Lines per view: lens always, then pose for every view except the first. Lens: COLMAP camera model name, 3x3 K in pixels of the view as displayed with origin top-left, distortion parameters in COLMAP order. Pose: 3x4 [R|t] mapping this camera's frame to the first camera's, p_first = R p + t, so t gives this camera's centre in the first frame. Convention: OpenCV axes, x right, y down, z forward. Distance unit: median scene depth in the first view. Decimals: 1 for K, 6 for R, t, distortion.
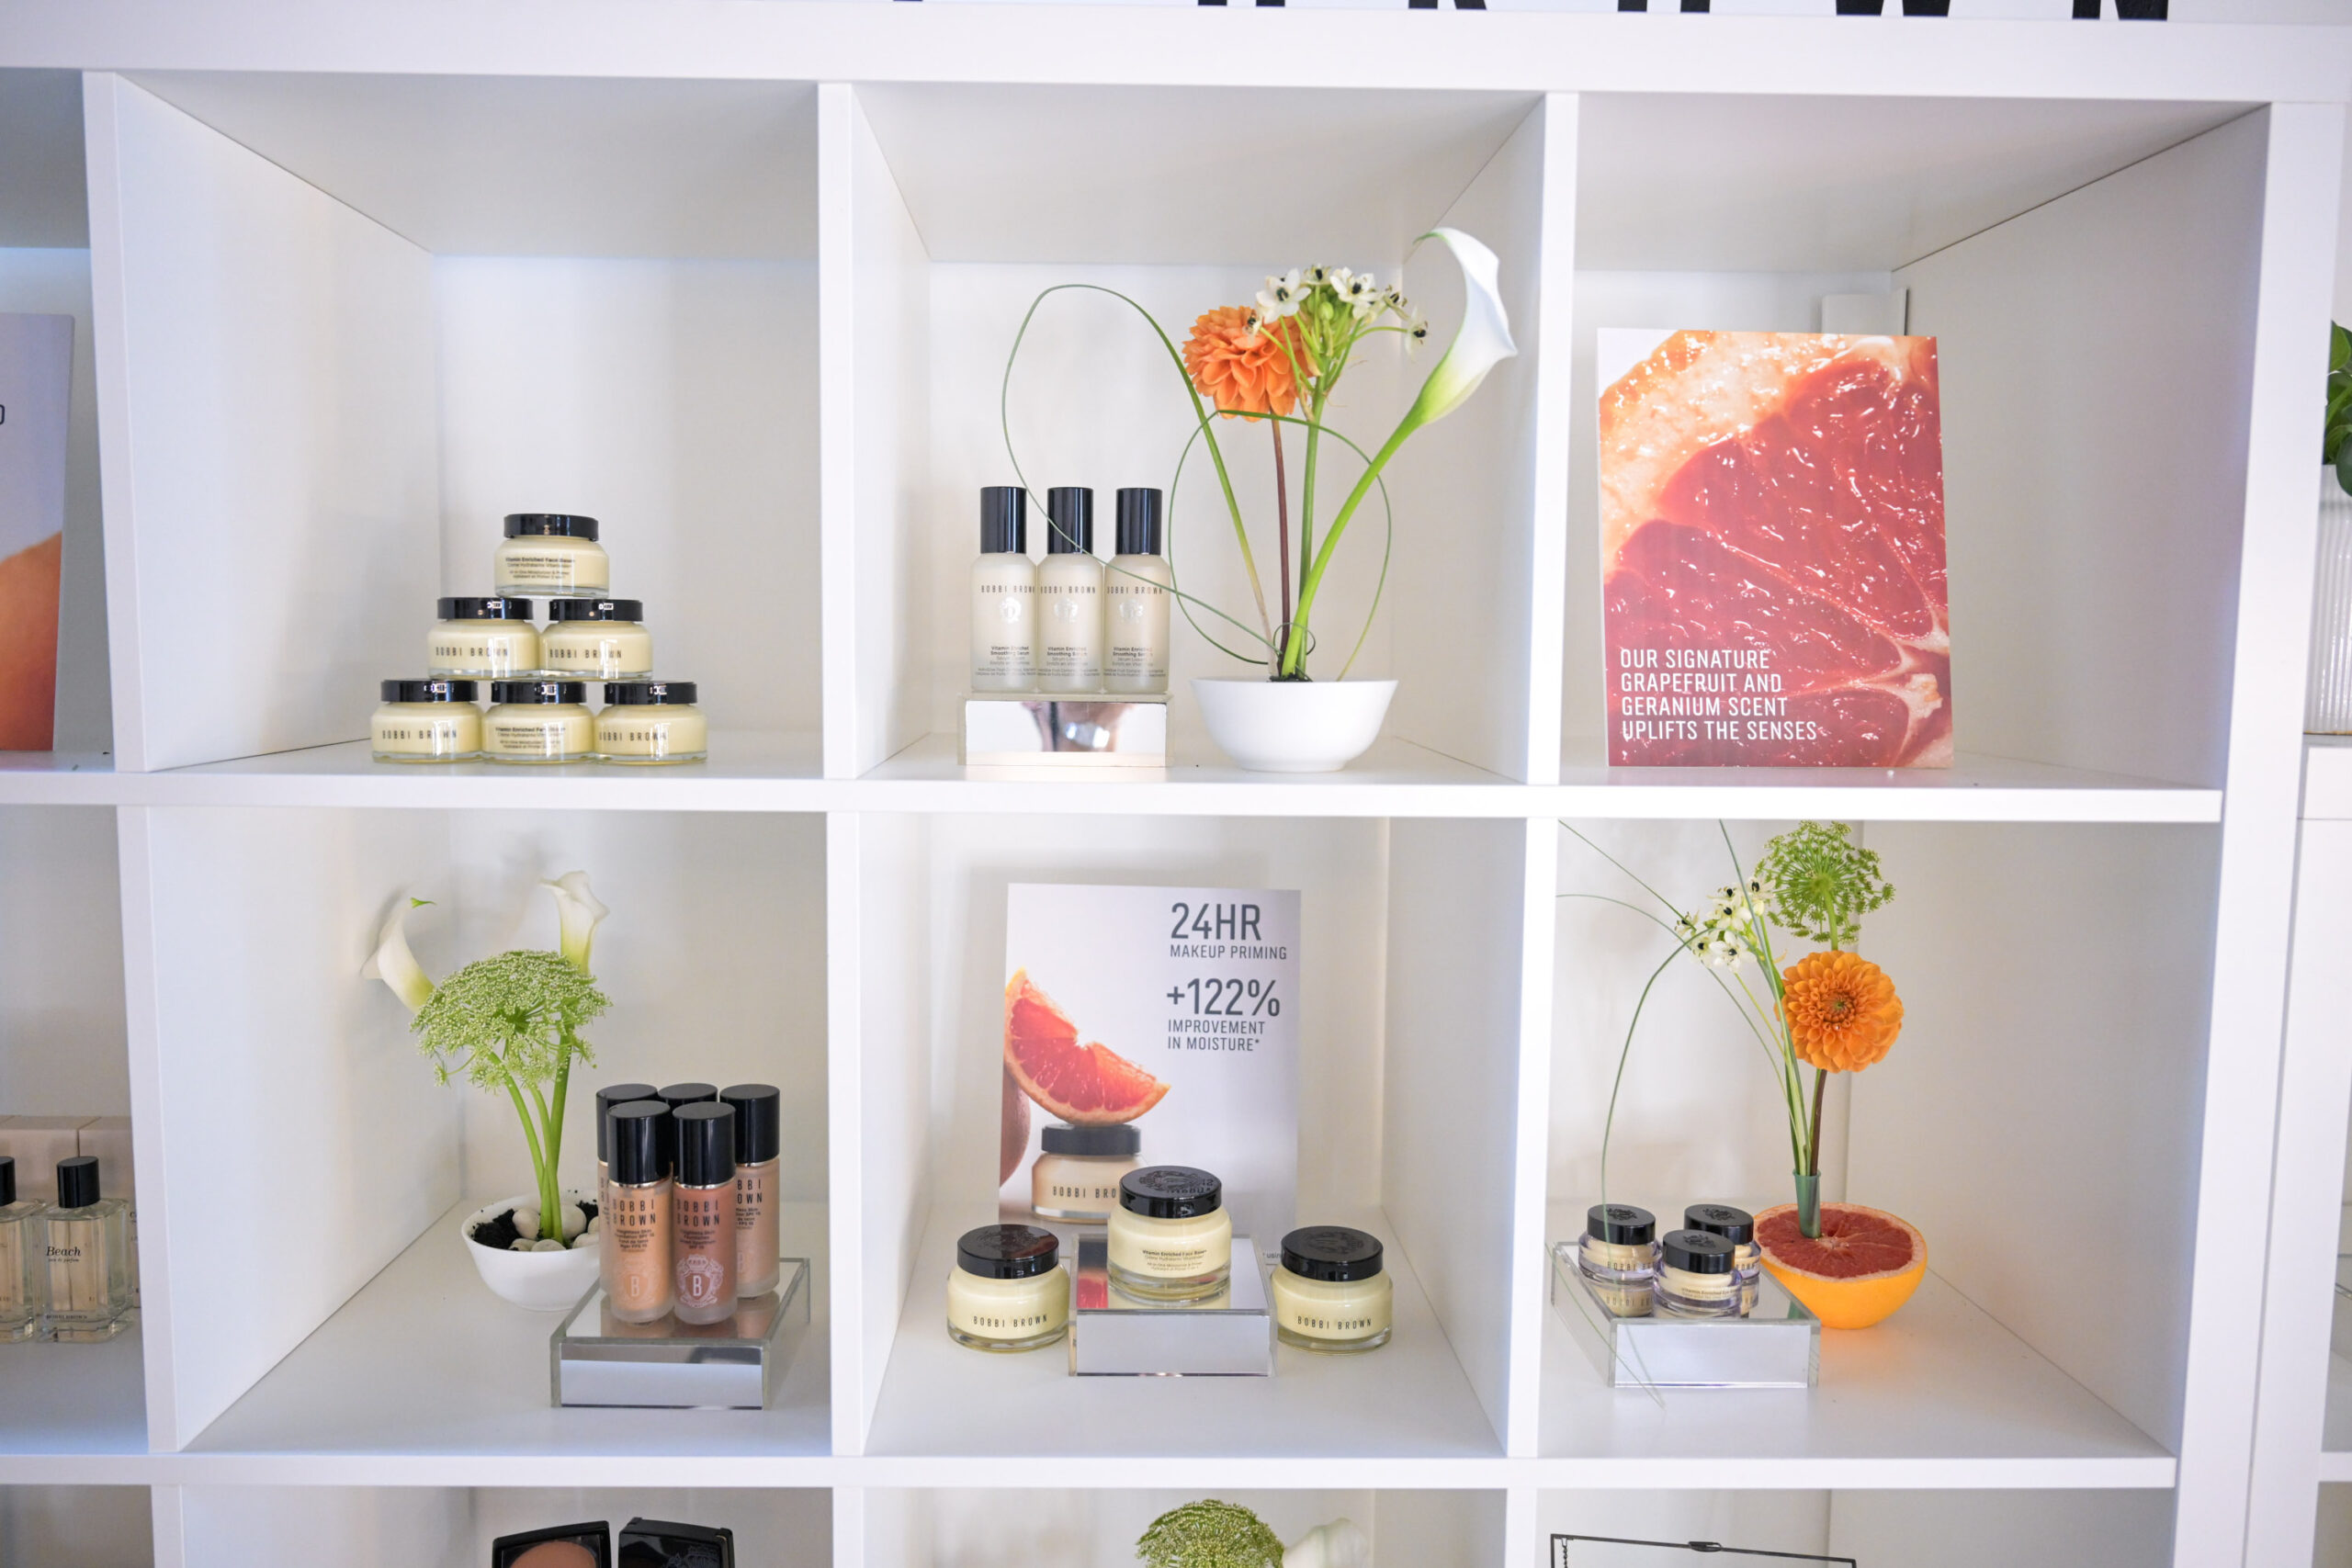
lens RADIAL K [[1649.7, 0, 1114.4], [0, 1649.7, 791.7], [0, 0, 1]] dist [-0.013759, 0.001658]
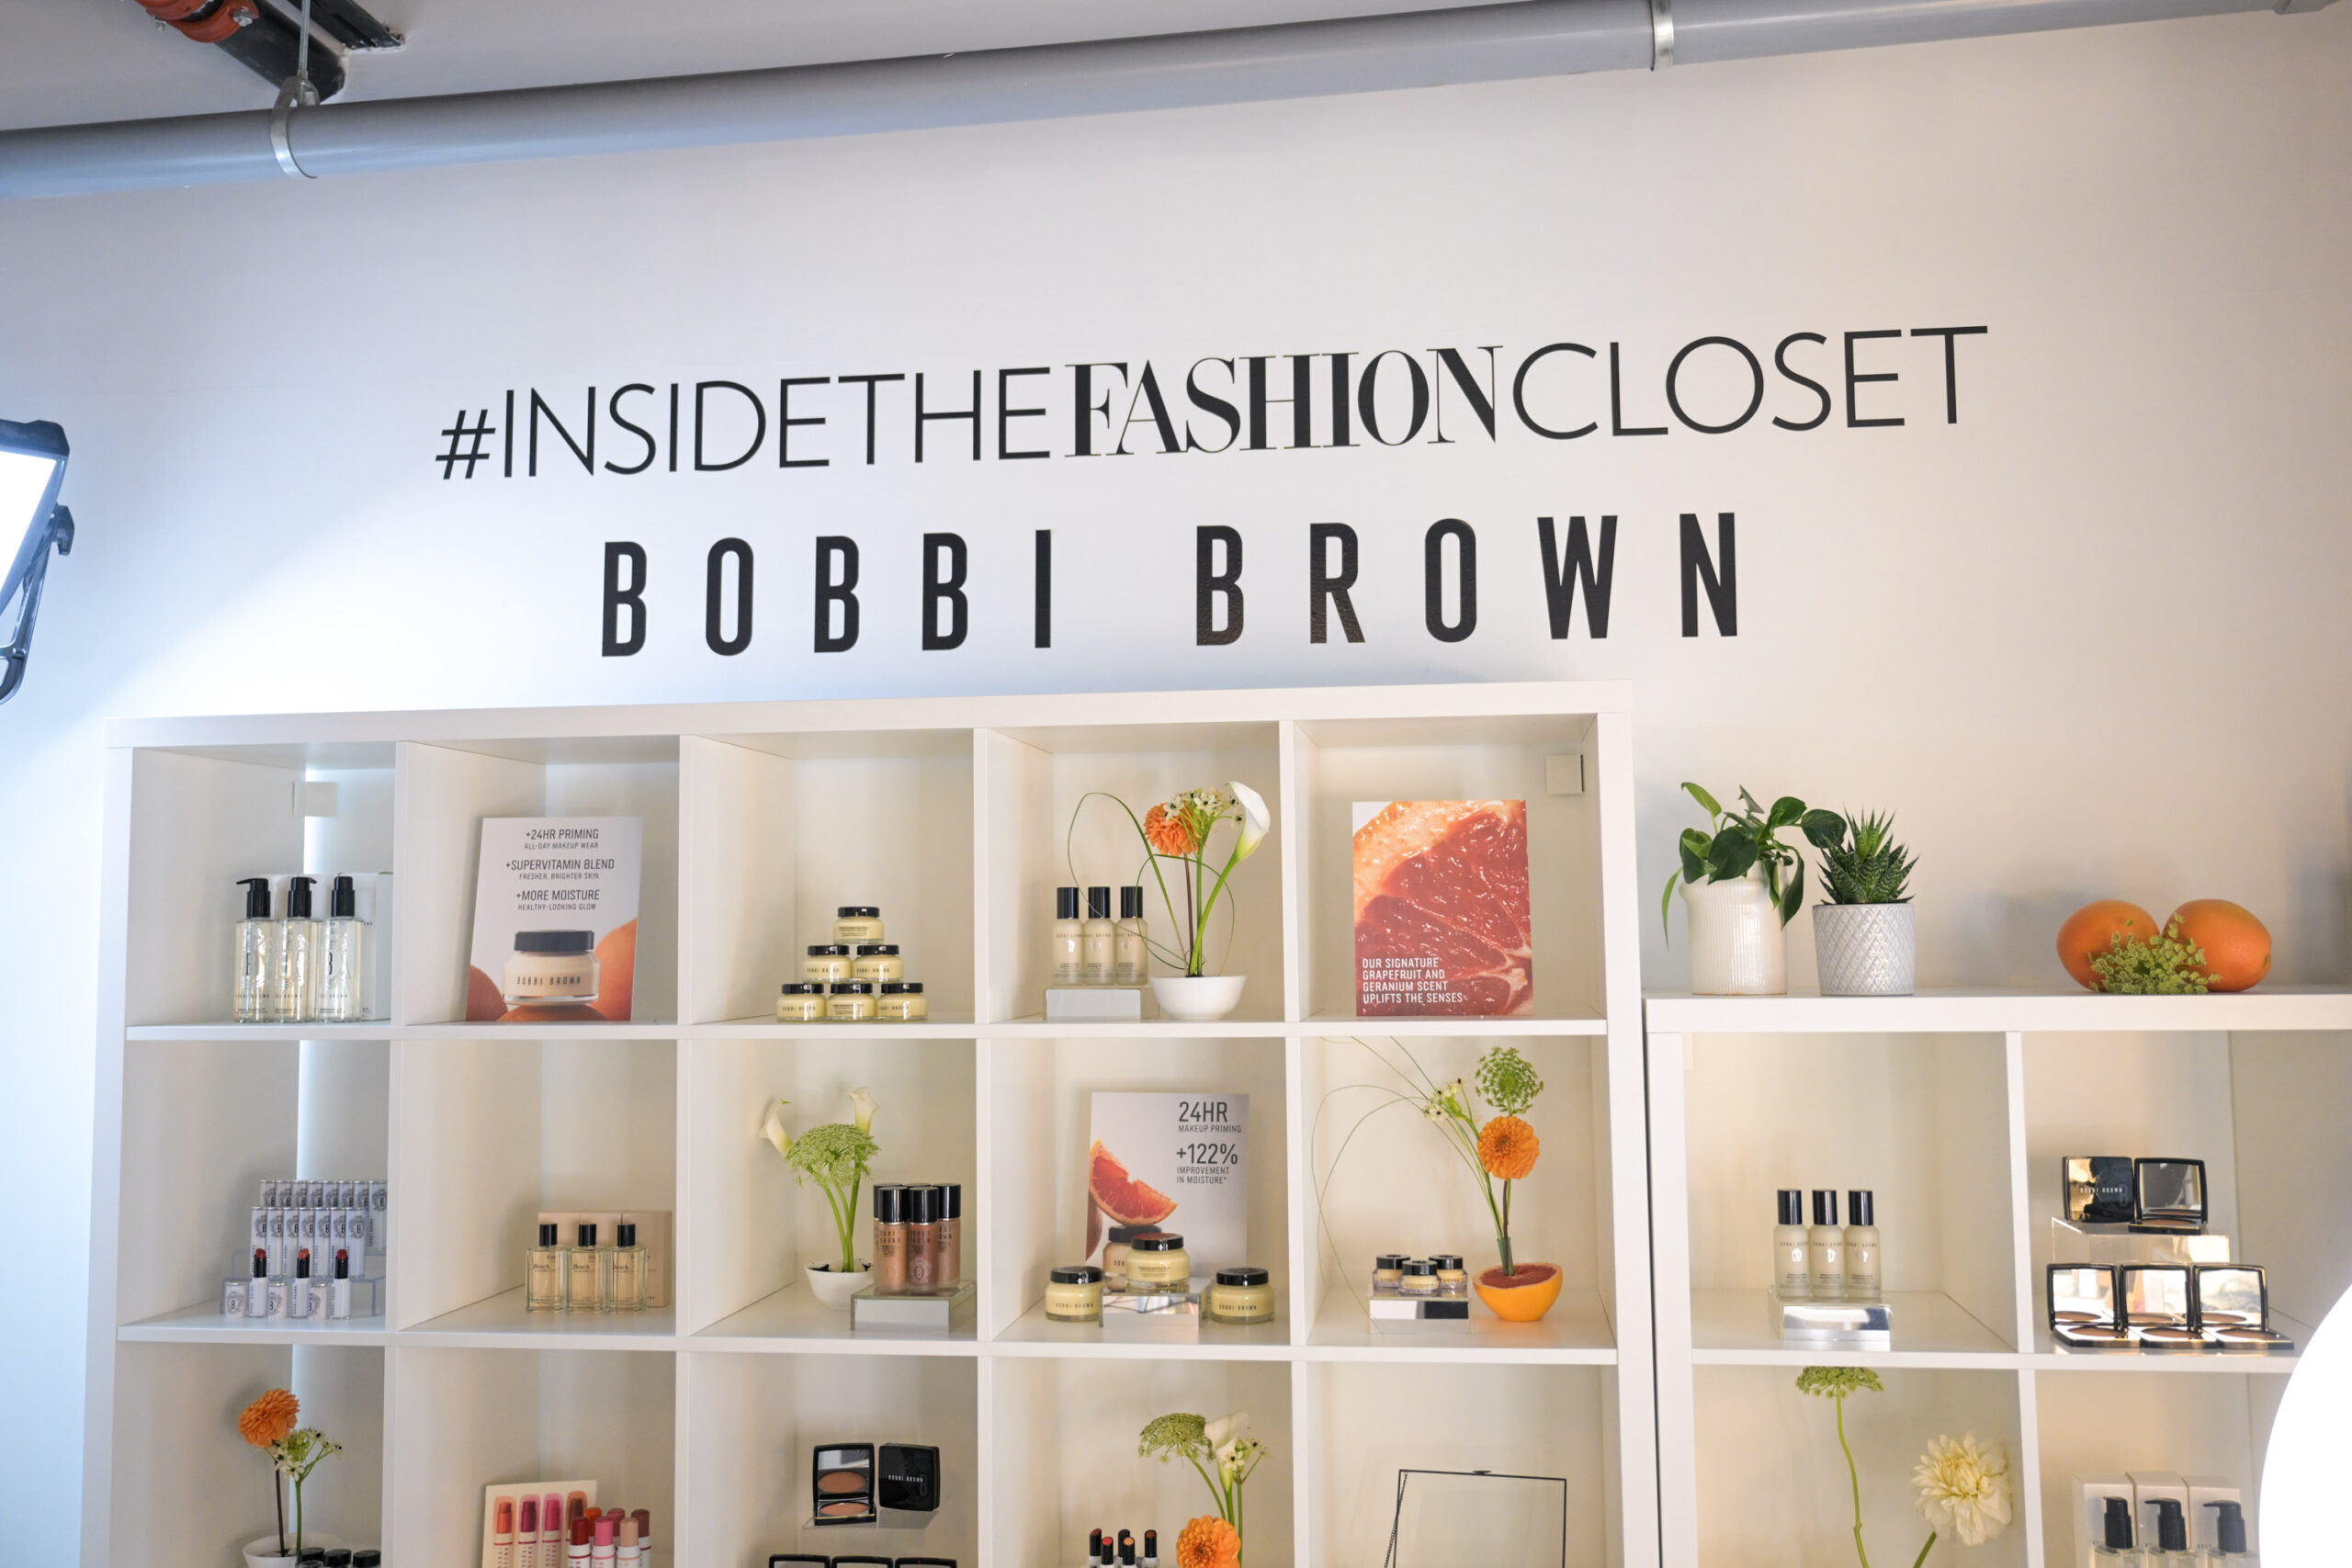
lens RADIAL K [[2057.0, 0, 1176.0], [0, 2057.0, 784.0], [0, 0, 1]] dist [-0.003417, -0.001099]
pose [[0.988550, -0.031577, -0.147550, 0.457183], [0.005997, 0.985308, -0.170684, 0.132312], [0.150772, 0.167845, 0.974216, -1.540485]]
